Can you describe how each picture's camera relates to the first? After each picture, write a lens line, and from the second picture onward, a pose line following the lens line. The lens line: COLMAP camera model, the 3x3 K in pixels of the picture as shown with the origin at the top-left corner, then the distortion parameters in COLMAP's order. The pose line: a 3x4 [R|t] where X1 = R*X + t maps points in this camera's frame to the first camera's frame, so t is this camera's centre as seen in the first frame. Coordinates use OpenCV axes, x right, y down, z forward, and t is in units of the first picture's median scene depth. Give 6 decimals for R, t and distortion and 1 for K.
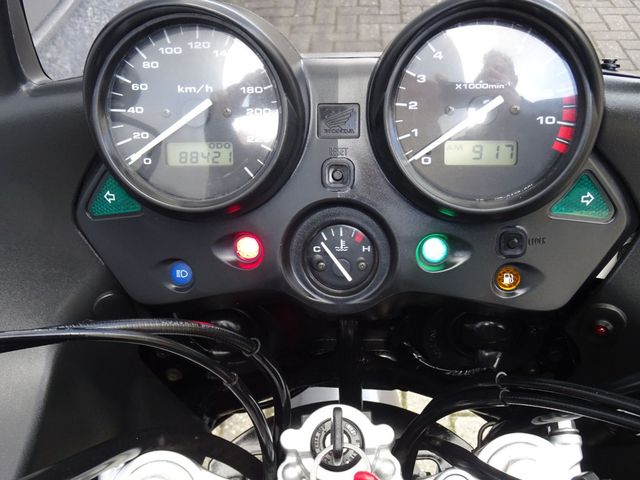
lens RADIAL K [[746.8, 0, 324.2], [0, 746.8, 238.2], [0, 0, 1]] dist [0.009102, 0.000000]
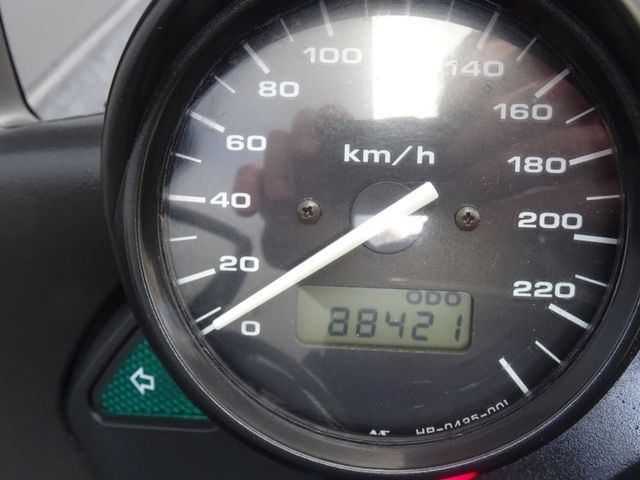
lens RADIAL K [[746.8, 0, 317.2], [0, 746.8, 240.1], [0, 0, 1]] dist [0.009102, 0.000000]
pose [[0.998646, 0.050313, -0.013210, -0.198522], [-0.051214, 0.995456, -0.080283, -0.119469], [0.009110, 0.080851, 0.996685, 0.600638]]
